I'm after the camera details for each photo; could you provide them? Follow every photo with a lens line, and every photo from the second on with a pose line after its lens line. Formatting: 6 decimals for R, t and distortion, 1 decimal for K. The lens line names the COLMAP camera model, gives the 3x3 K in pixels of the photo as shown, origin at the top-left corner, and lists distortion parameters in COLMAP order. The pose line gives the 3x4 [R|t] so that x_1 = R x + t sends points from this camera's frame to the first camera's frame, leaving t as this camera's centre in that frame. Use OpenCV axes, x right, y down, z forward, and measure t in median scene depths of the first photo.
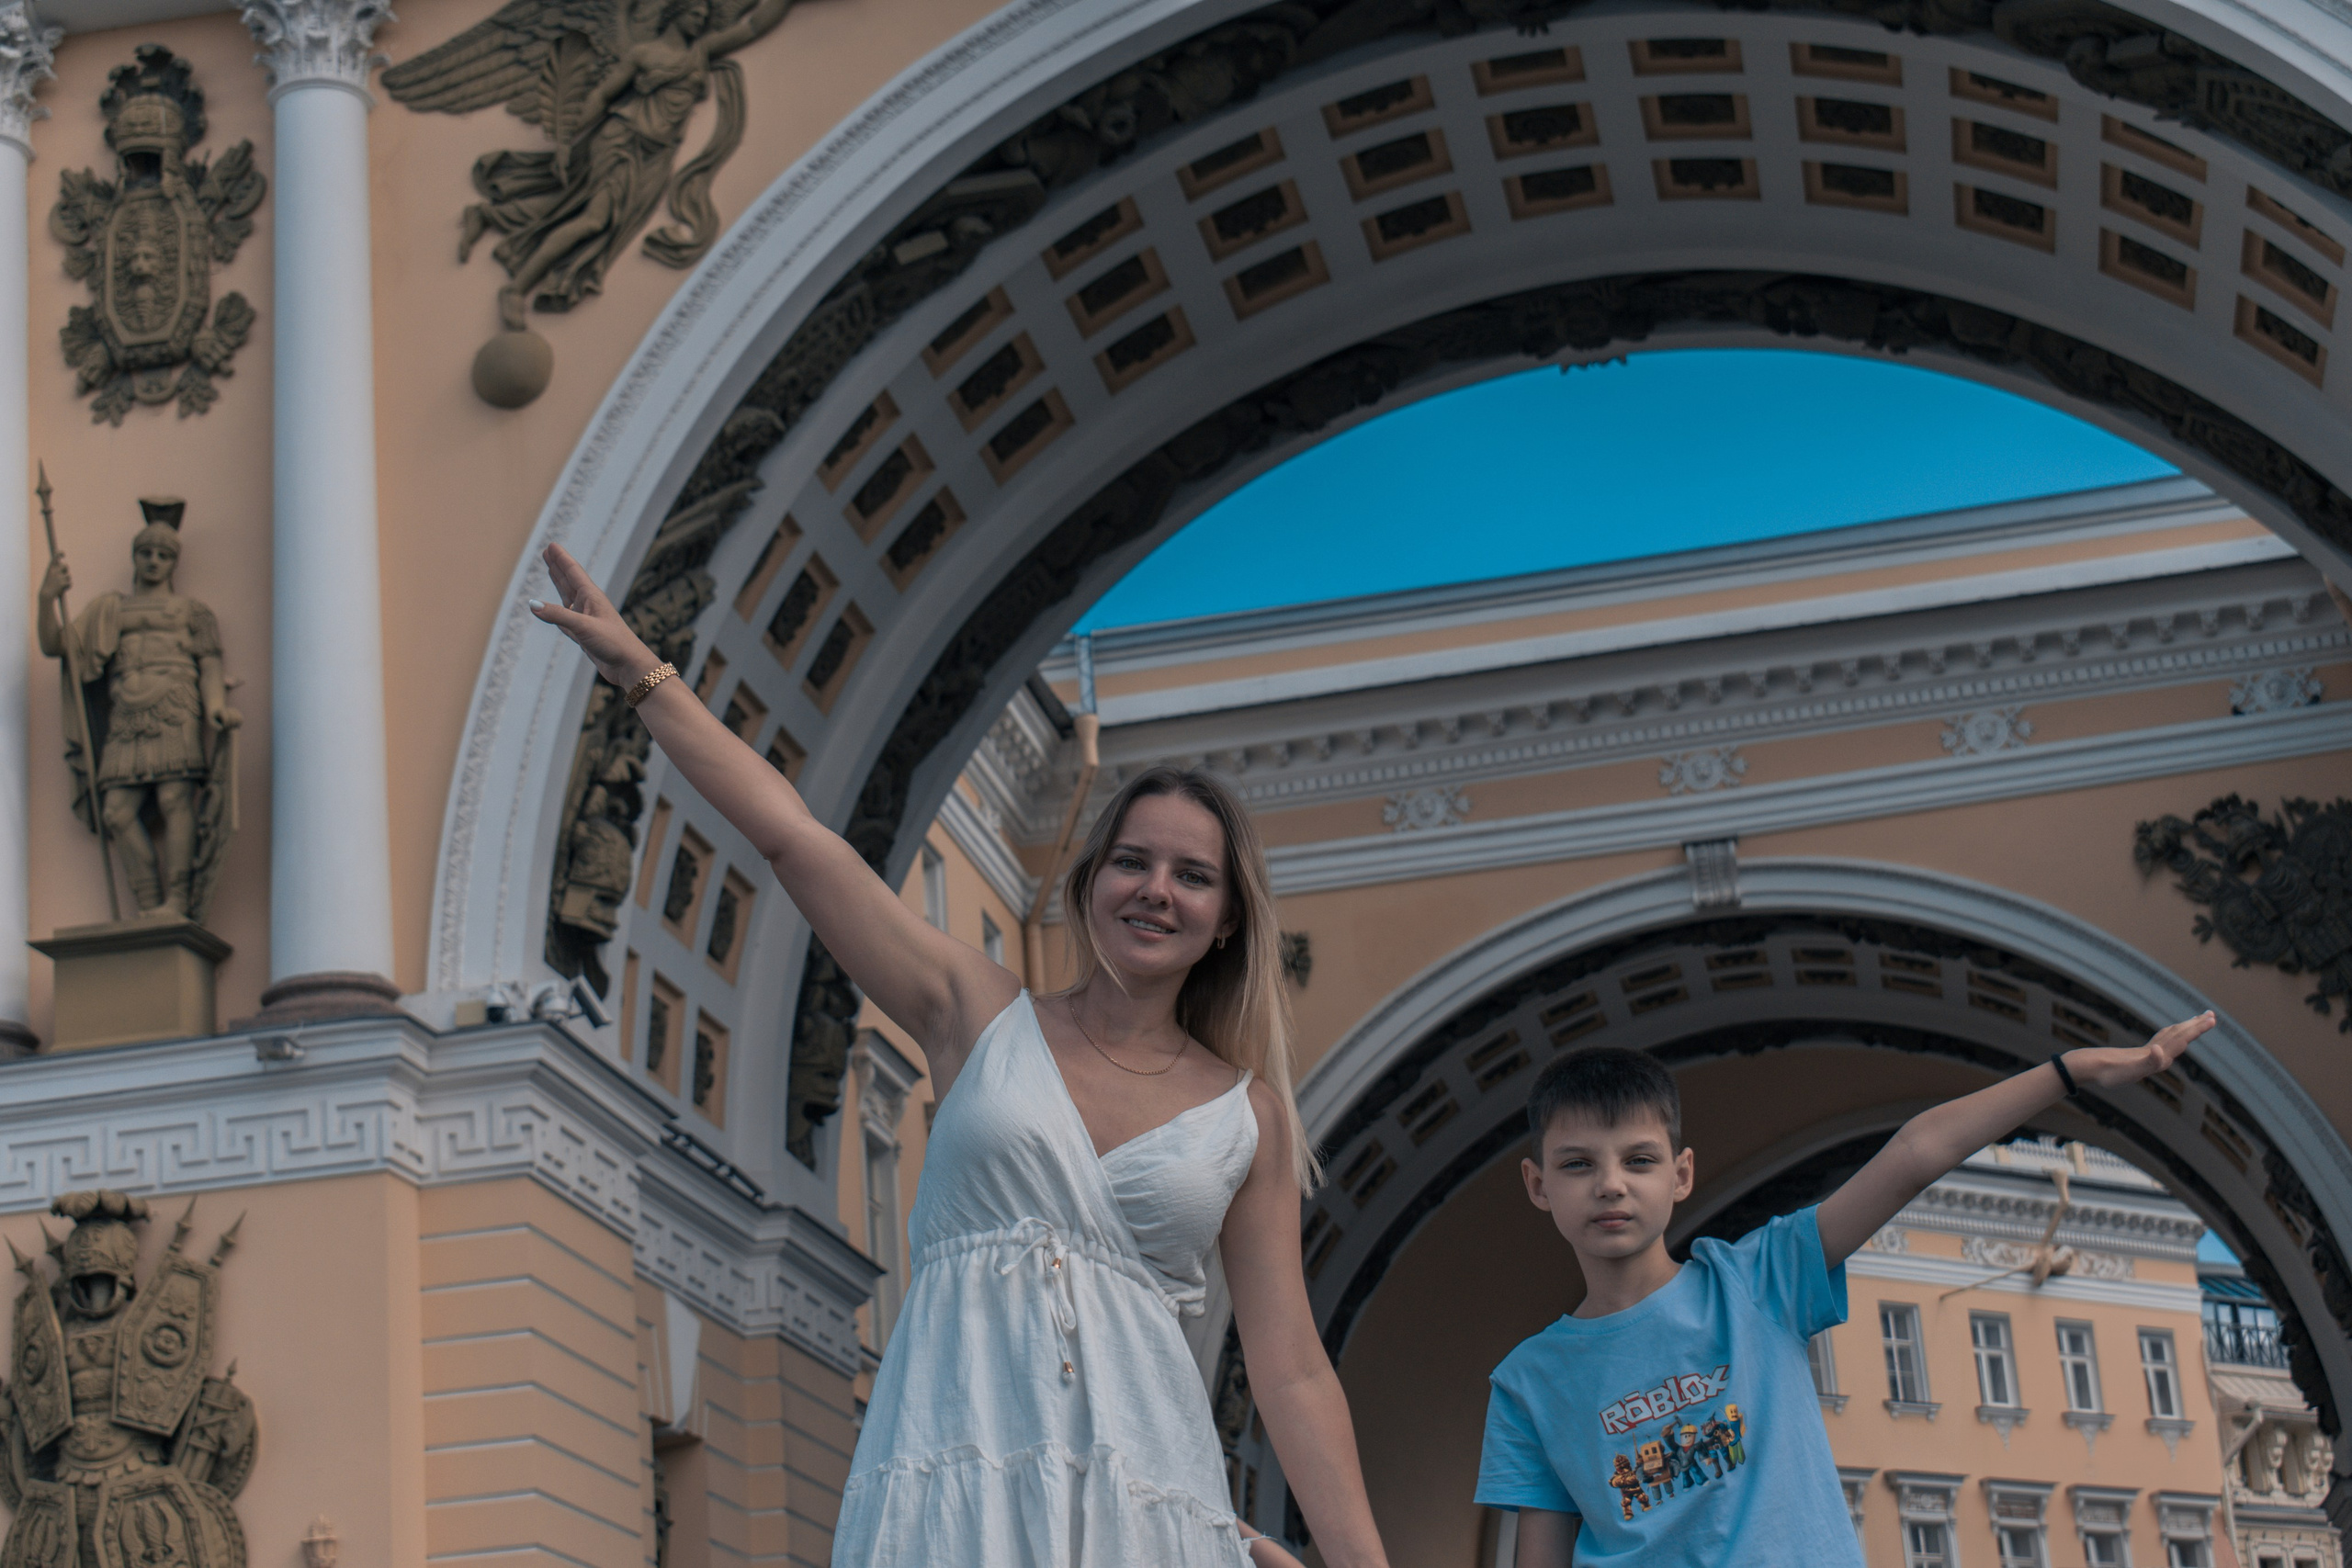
lens RADIAL K [[3898.9, 0, 1174.1], [0, 3898.9, 785.0], [0, 0, 1]] dist [0.014445, 0.000000]
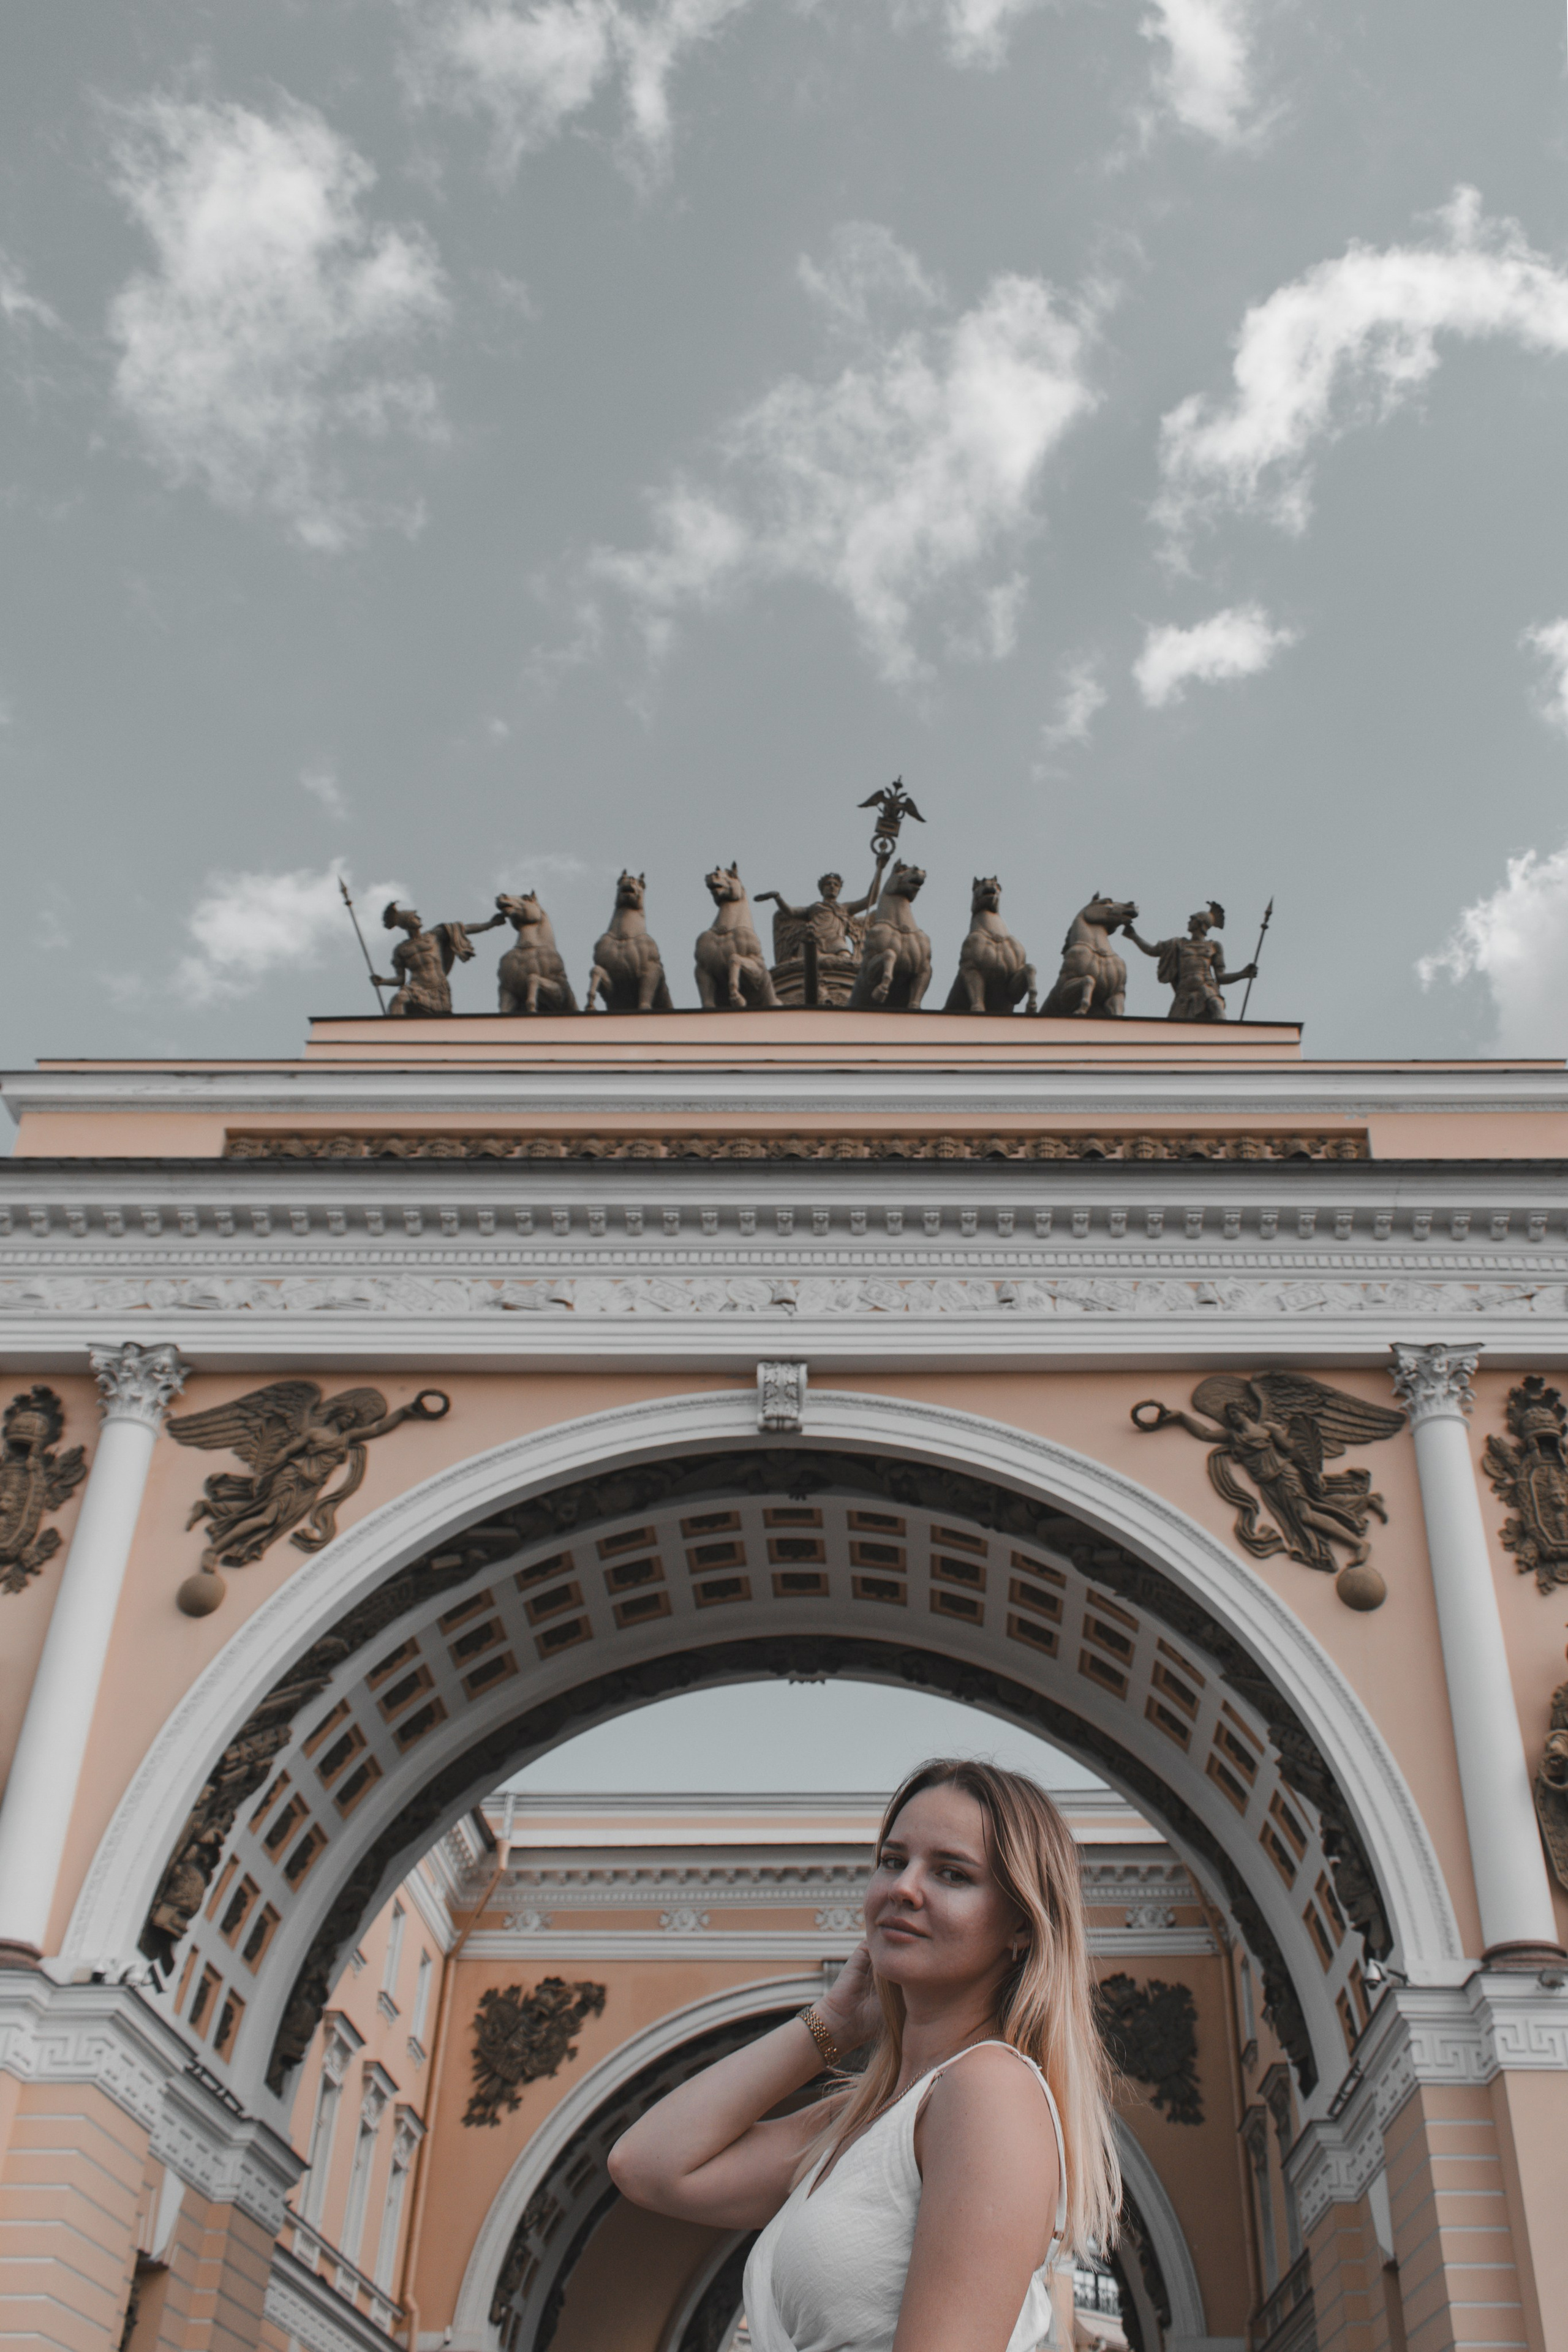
lens RADIAL K [[2691.3, 0, 784.4], [0, 2691.3, 1173.9], [0, 0, 1]] dist [0.007377, 0.000000]
pose [[0.977668, 0.170301, 0.123138, -0.096979], [-0.128517, 0.948097, -0.290853, 0.033864], [-0.166279, 0.268533, 0.948810, -0.253776]]
